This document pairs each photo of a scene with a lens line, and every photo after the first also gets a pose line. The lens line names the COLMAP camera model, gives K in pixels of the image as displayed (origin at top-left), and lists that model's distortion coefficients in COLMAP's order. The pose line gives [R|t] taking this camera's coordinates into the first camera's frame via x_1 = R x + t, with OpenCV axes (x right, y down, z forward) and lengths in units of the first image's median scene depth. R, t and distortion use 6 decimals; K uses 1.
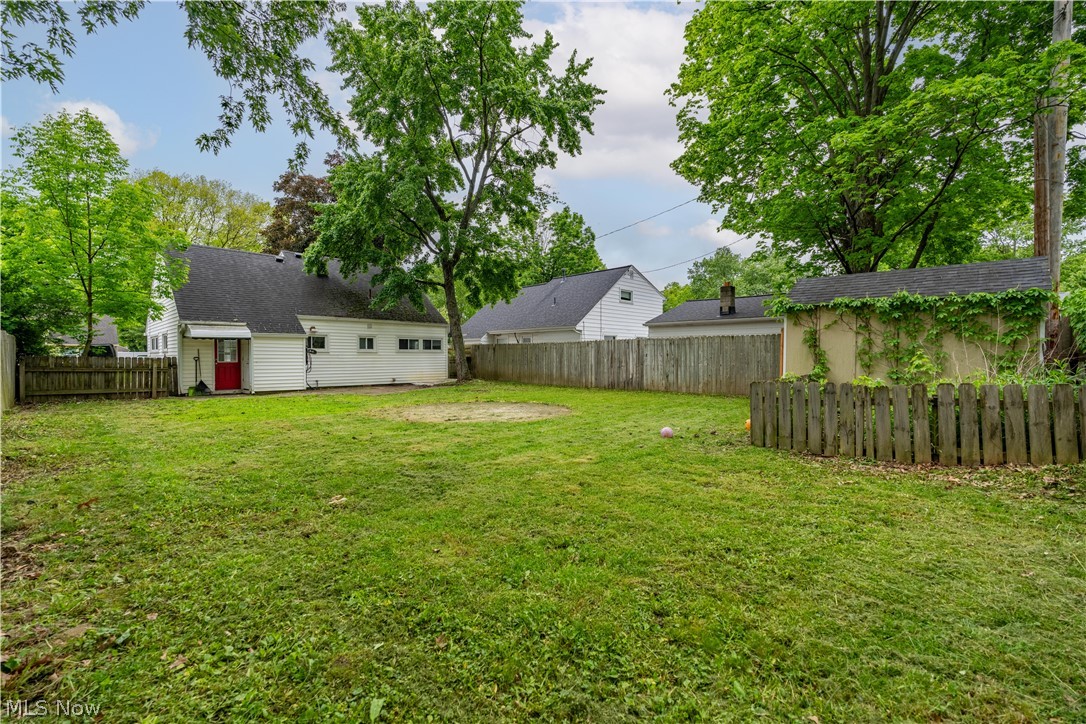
lens RADIAL K [[484.2, 0, 543.0], [0, 484.2, 356.0], [0, 0, 1]] dist [-0.002208, -0.000145]
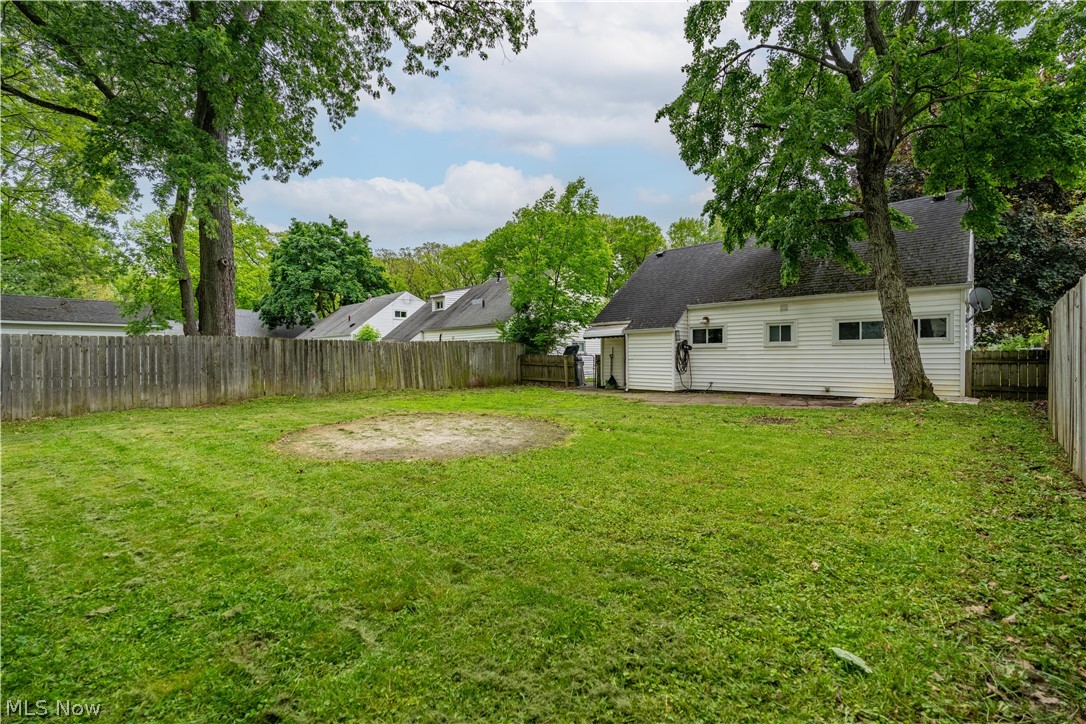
lens RADIAL K [[473.0, 0, 541.6], [0, 473.0, 363.4], [0, 0, 1]] dist [-0.003410, 0.000043]
pose [[0.033550, 0.012728, -0.999356, 0.298421], [0.006252, 0.999897, 0.012945, 0.005901], [0.999418, -0.006682, 0.033467, 0.644367]]
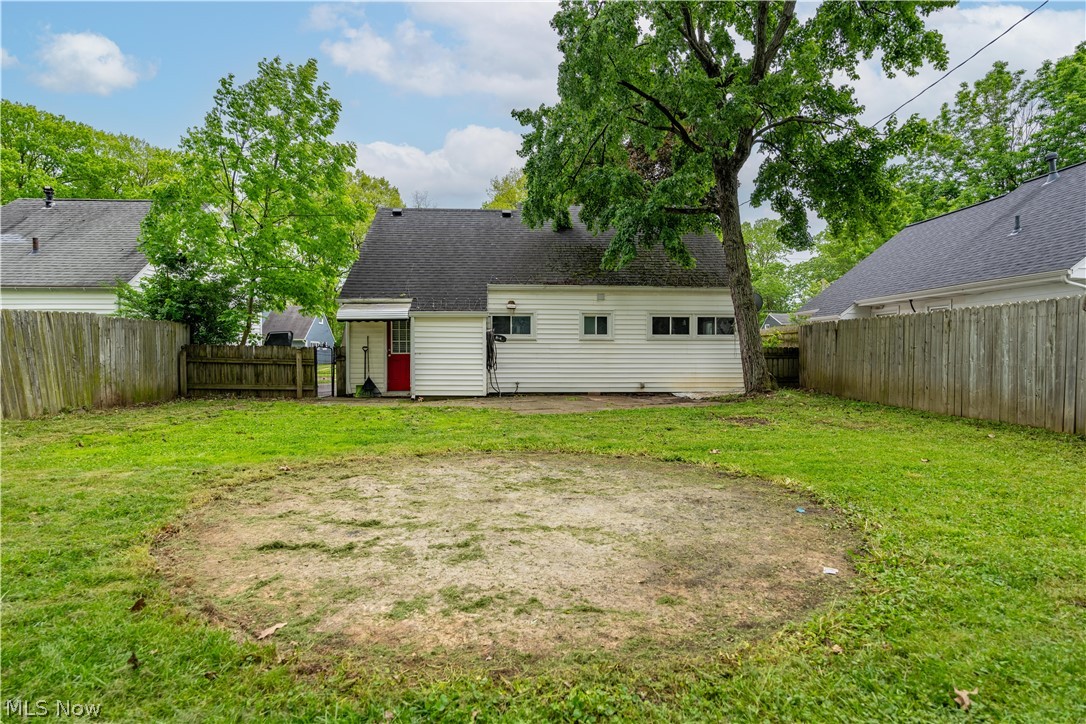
lens RADIAL K [[557.8, 0, 543.0], [0, 557.8, 362.0], [0, 0, 1]] dist [0.003155, 0.000234]
pose [[0.736718, 0.014809, -0.676038, 0.067055], [-0.002143, 0.999806, 0.019567, 0.006902], [0.676196, -0.012967, 0.736607, 0.434779]]
